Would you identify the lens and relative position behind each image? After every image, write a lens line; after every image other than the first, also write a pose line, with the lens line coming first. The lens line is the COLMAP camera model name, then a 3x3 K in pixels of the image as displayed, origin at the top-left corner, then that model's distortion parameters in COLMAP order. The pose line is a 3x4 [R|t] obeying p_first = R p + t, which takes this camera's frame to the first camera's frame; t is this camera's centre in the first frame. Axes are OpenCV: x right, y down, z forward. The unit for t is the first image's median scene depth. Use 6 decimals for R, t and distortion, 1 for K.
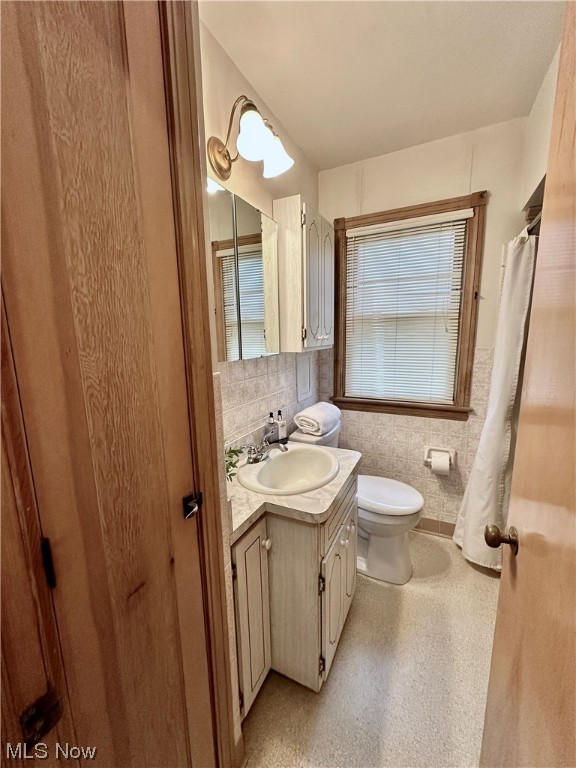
lens RADIAL K [[307.8, 0, 288.0], [0, 307.8, 384.0], [0, 0, 1]] dist [0.000309, -0.000042]
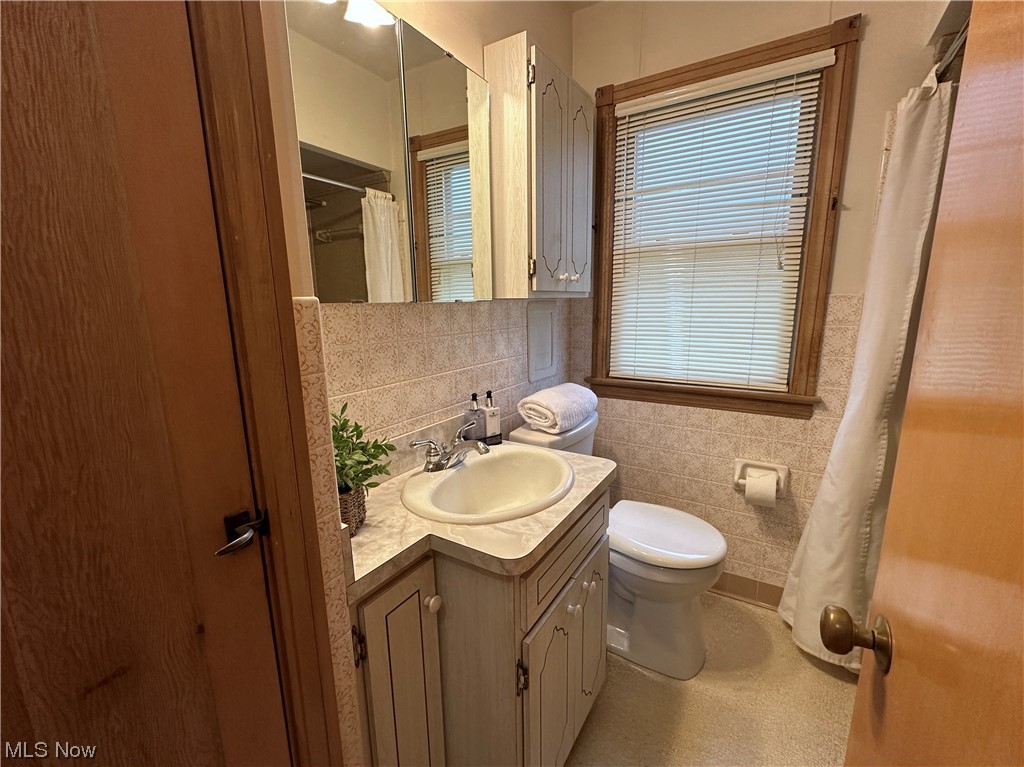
lens RADIAL K [[433.9, 0, 512.0], [0, 433.9, 383.5], [0, 0, 1]] dist [-0.000825, -0.000139]
pose [[0.994644, 0.023035, -0.100759, 0.100861], [-0.019989, 0.999315, 0.031142, 0.040477], [0.101408, -0.028961, 0.994423, 0.121195]]
